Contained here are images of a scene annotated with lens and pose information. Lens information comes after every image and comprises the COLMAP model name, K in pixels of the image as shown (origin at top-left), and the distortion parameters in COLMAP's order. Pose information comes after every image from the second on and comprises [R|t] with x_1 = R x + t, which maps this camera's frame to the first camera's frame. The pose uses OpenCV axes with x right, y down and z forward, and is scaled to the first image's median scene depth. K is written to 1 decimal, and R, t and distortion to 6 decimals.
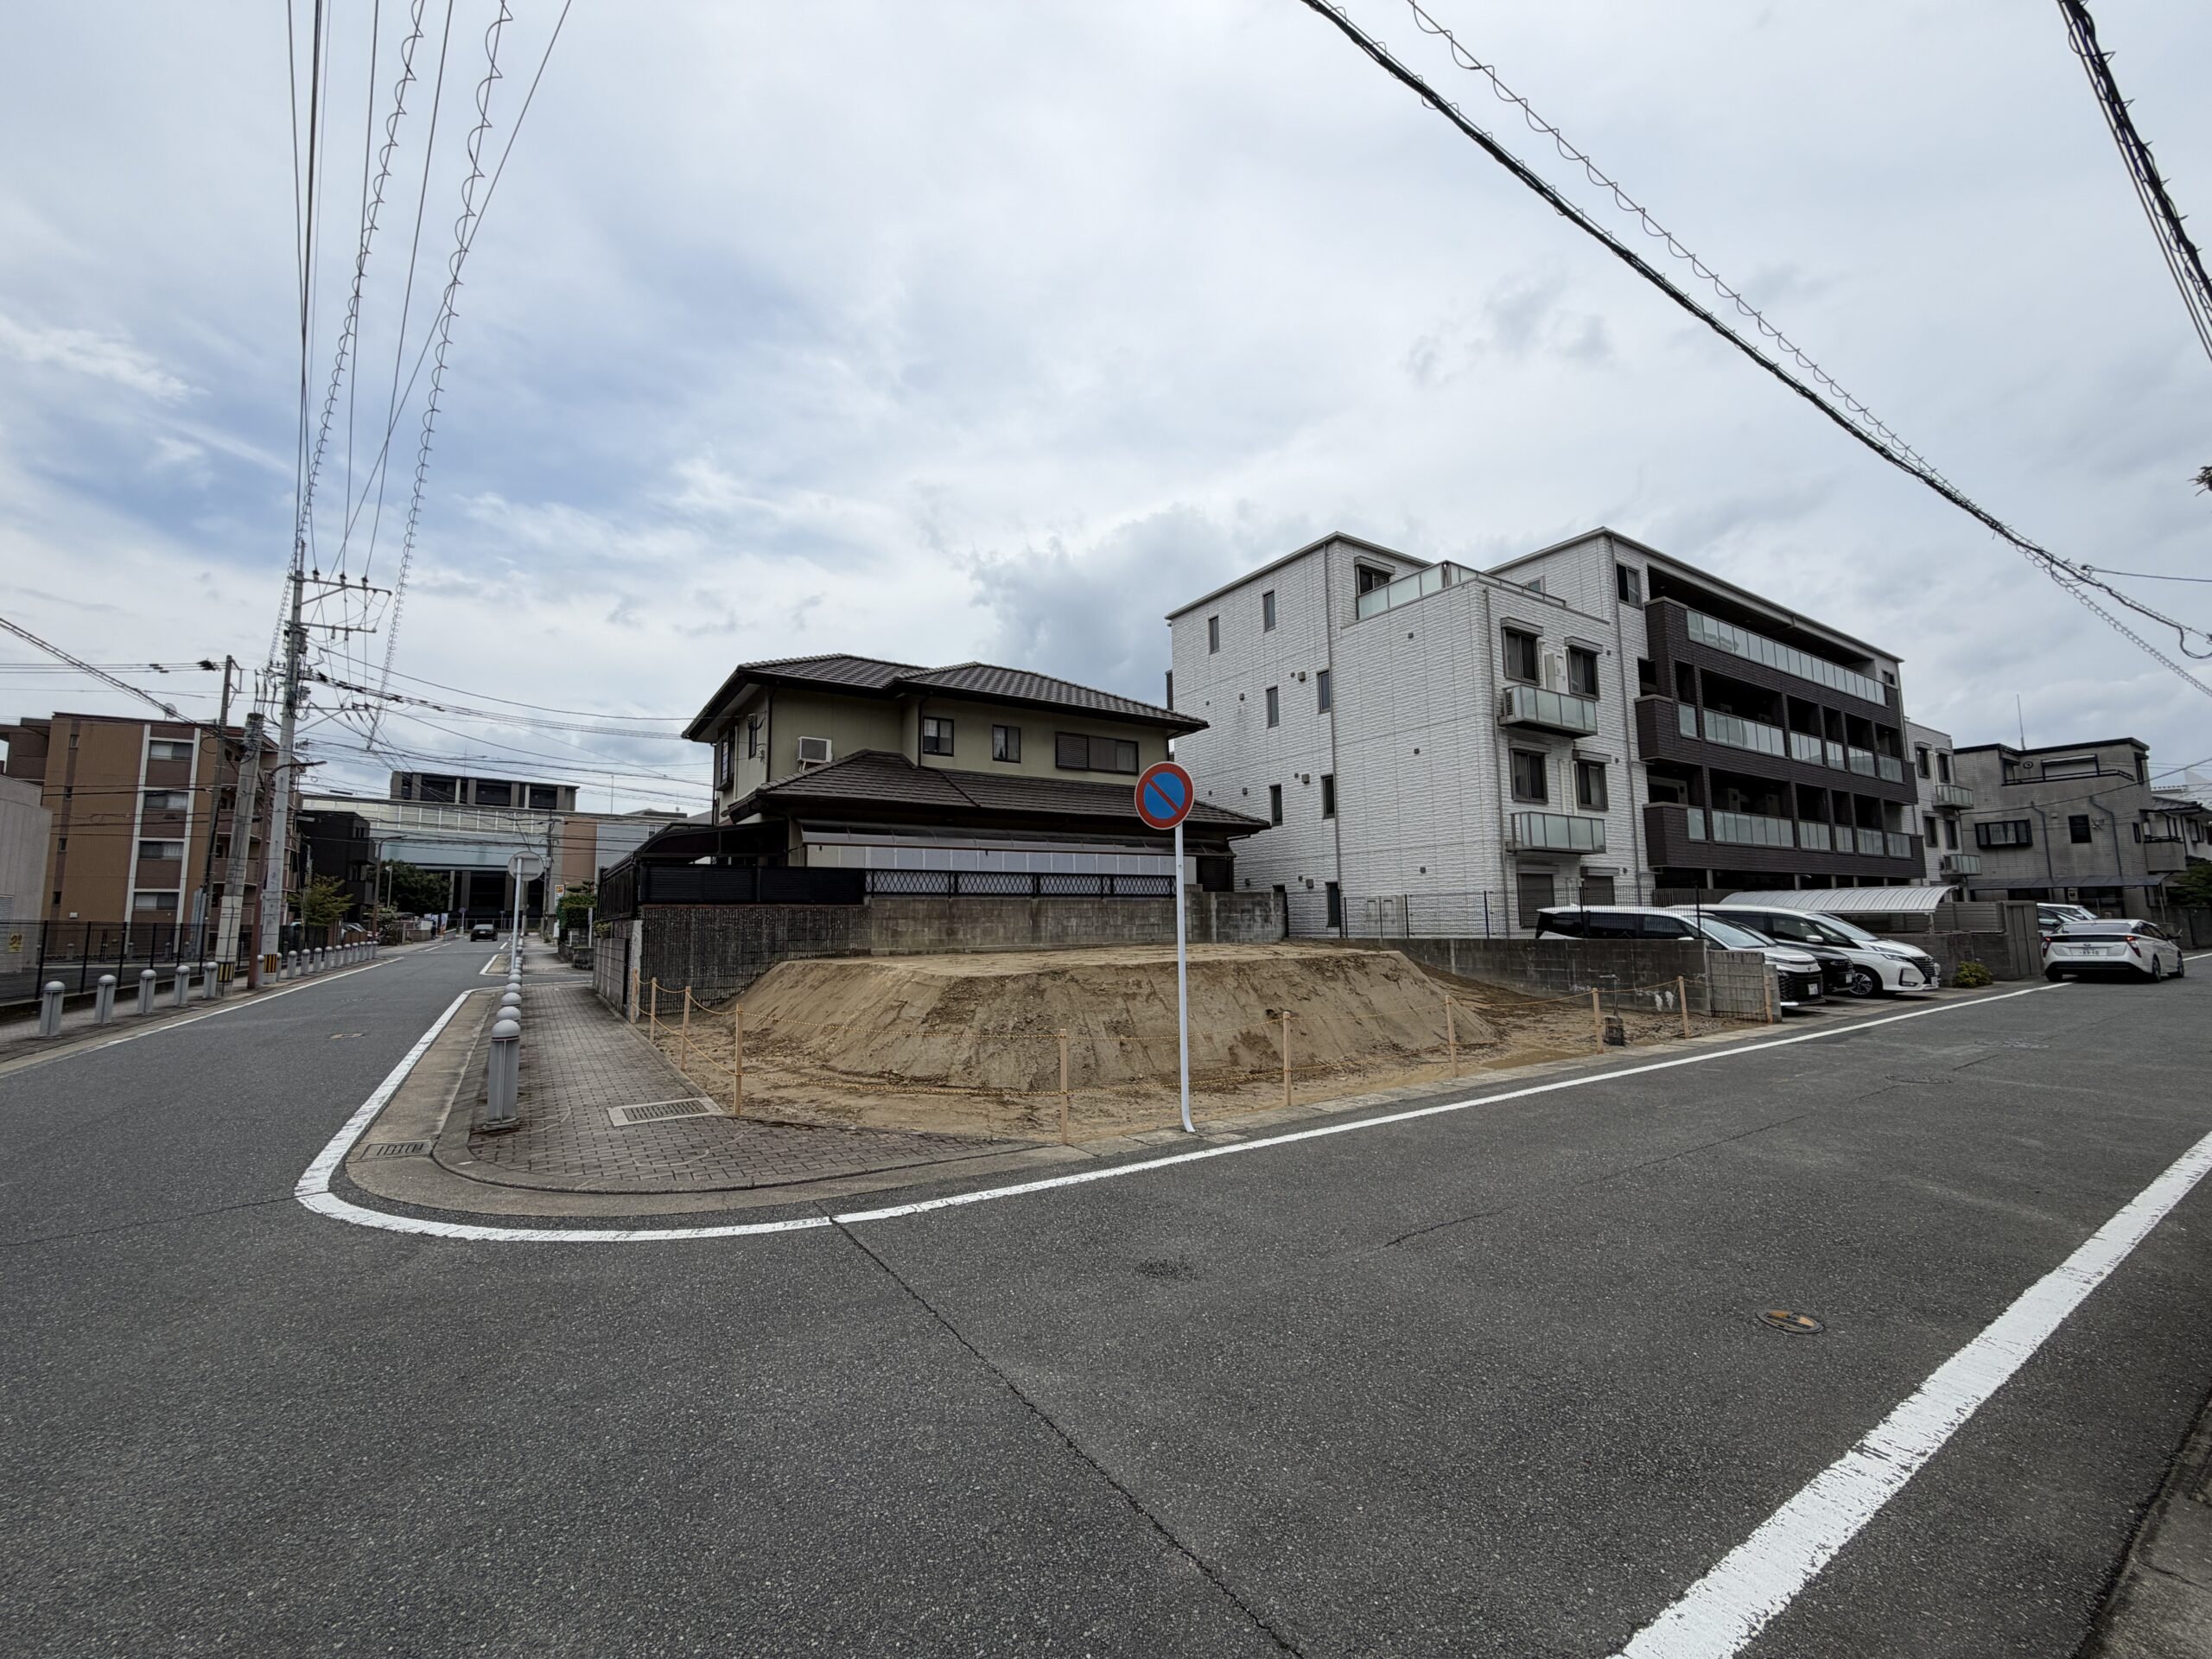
lens RADIAL K [[882.4, 0, 1103.4], [0, 882.4, 827.1], [0, 0, 1]] dist [0.000252, 0.000342]
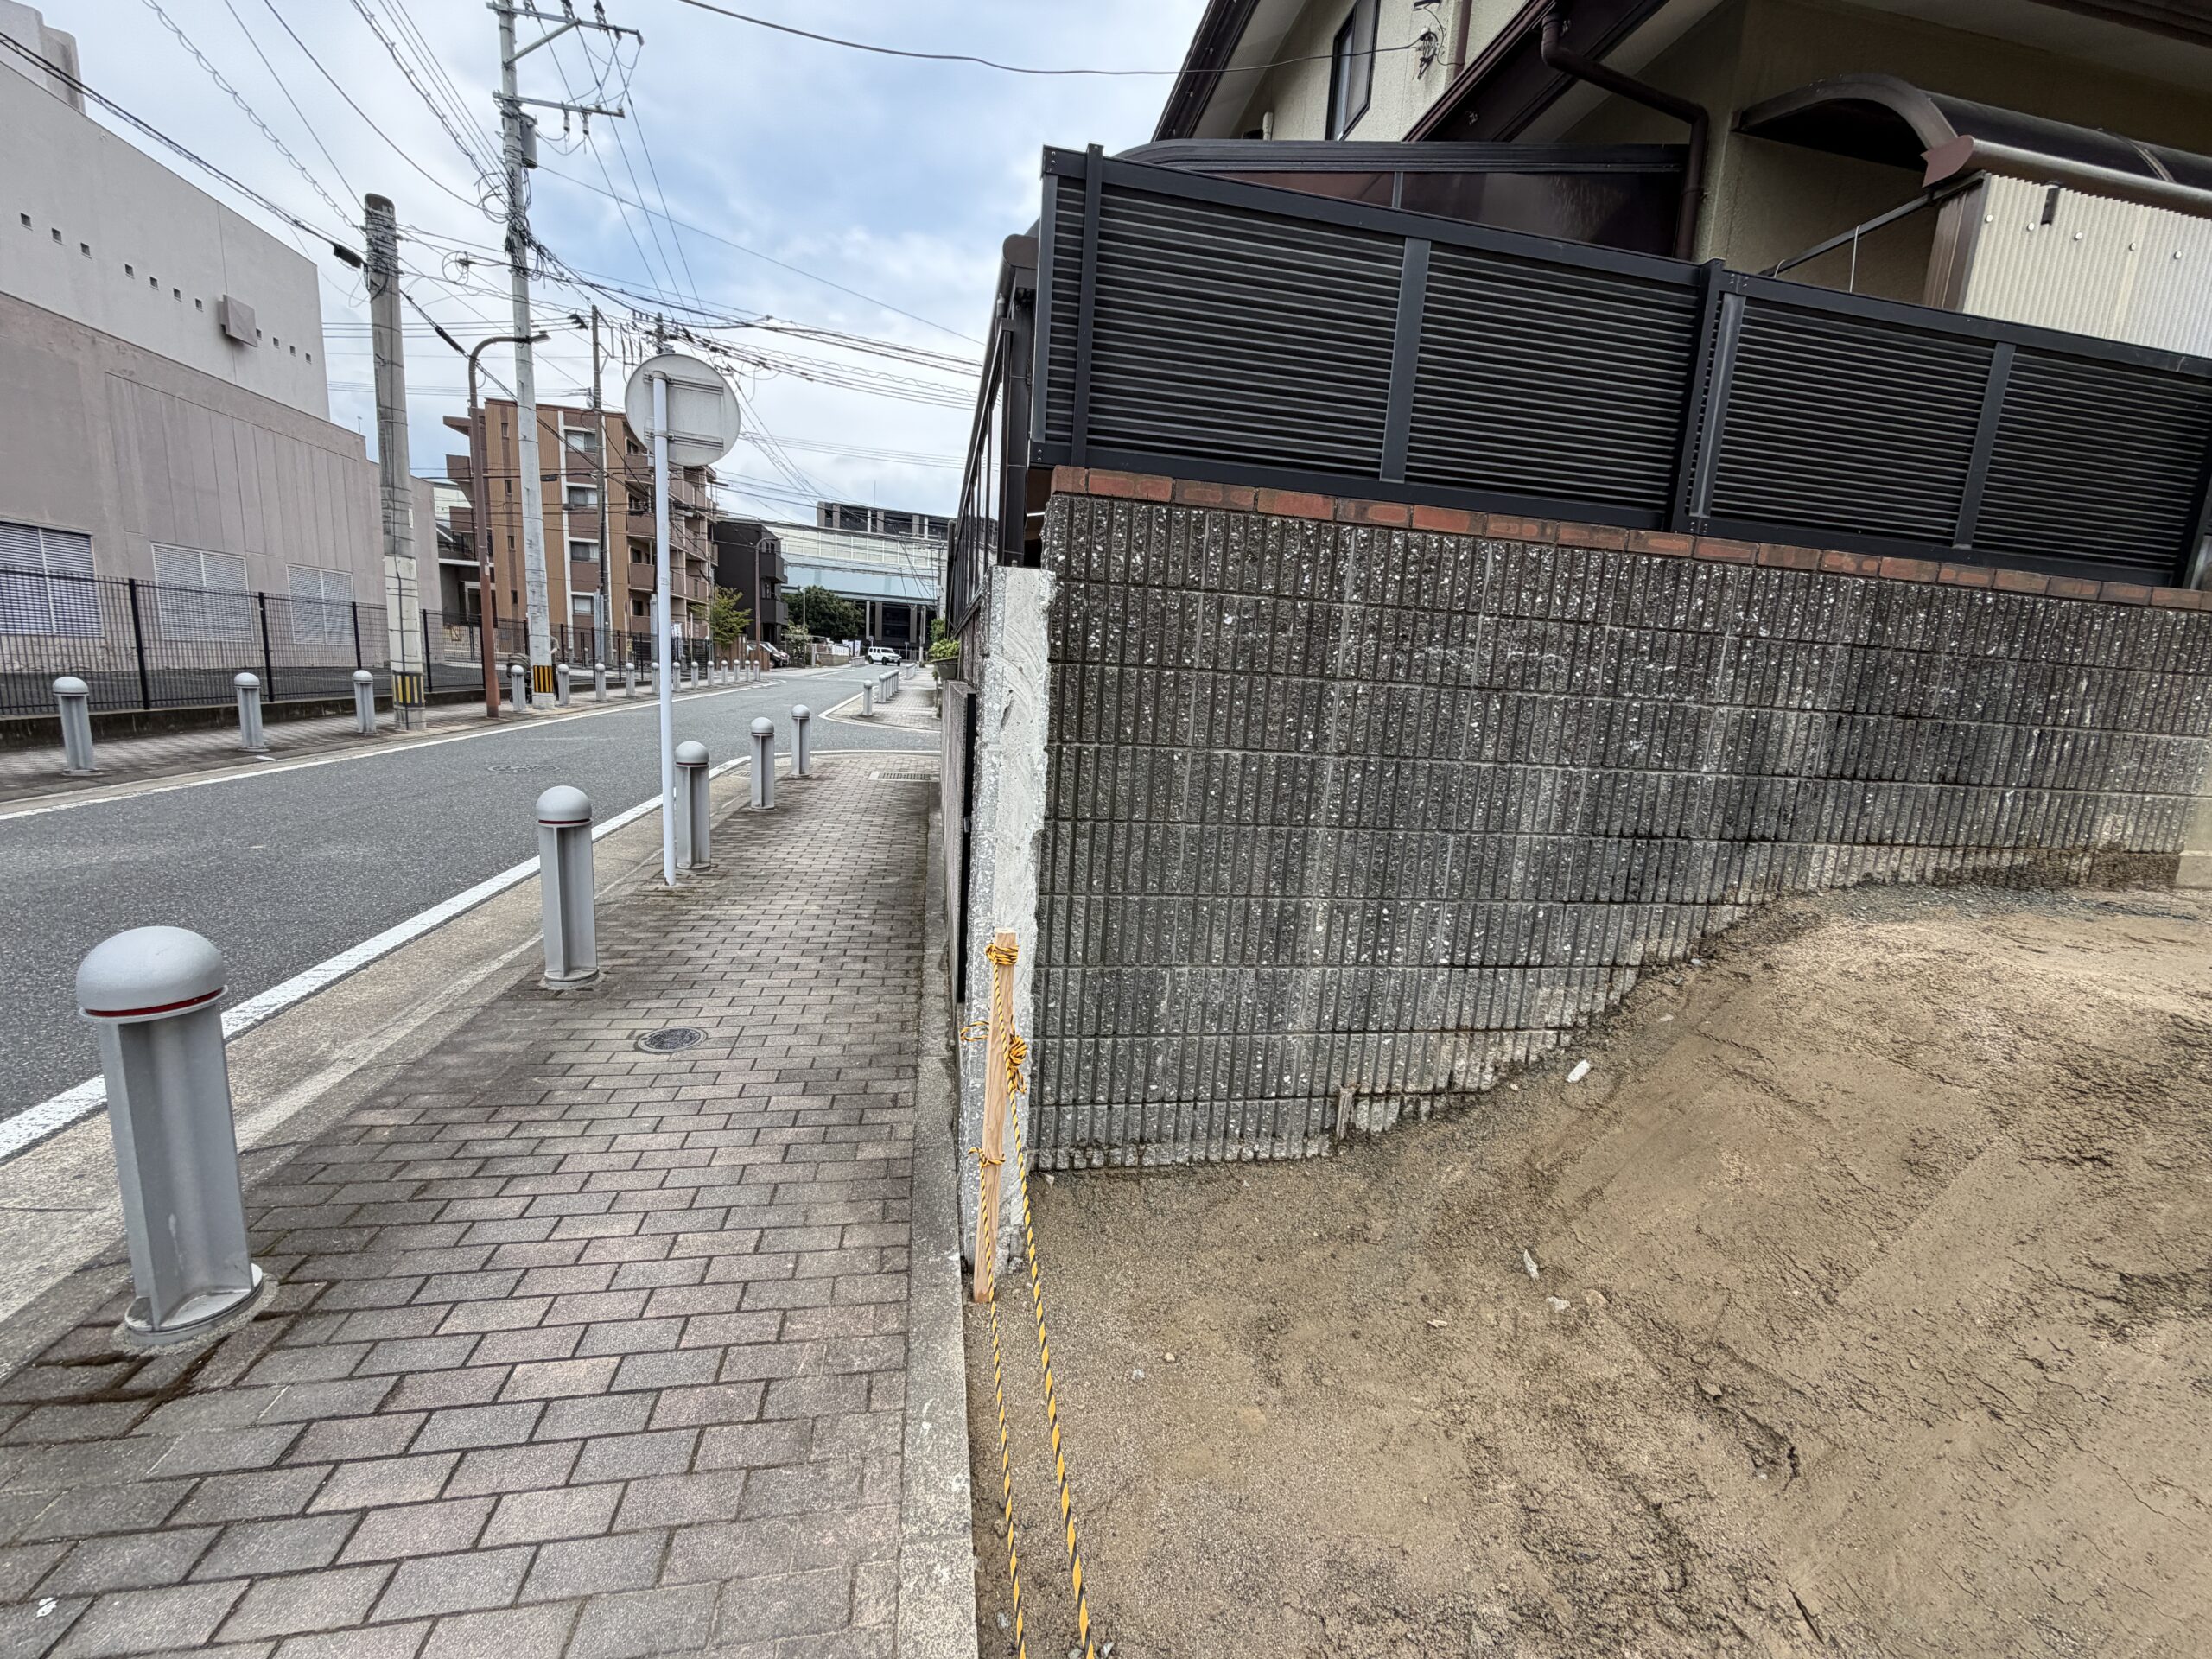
lens RADIAL K [[882.4, 0, 1103.4], [0, 882.4, 827.1], [0, 0, 1]] dist [0.000252, 0.000342]
pose [[0.921180, 0.135468, -0.364796, -0.230156], [-0.033704, 0.961701, 0.272021, 0.053126], [0.387675, -0.238285, 0.890465, 0.436505]]
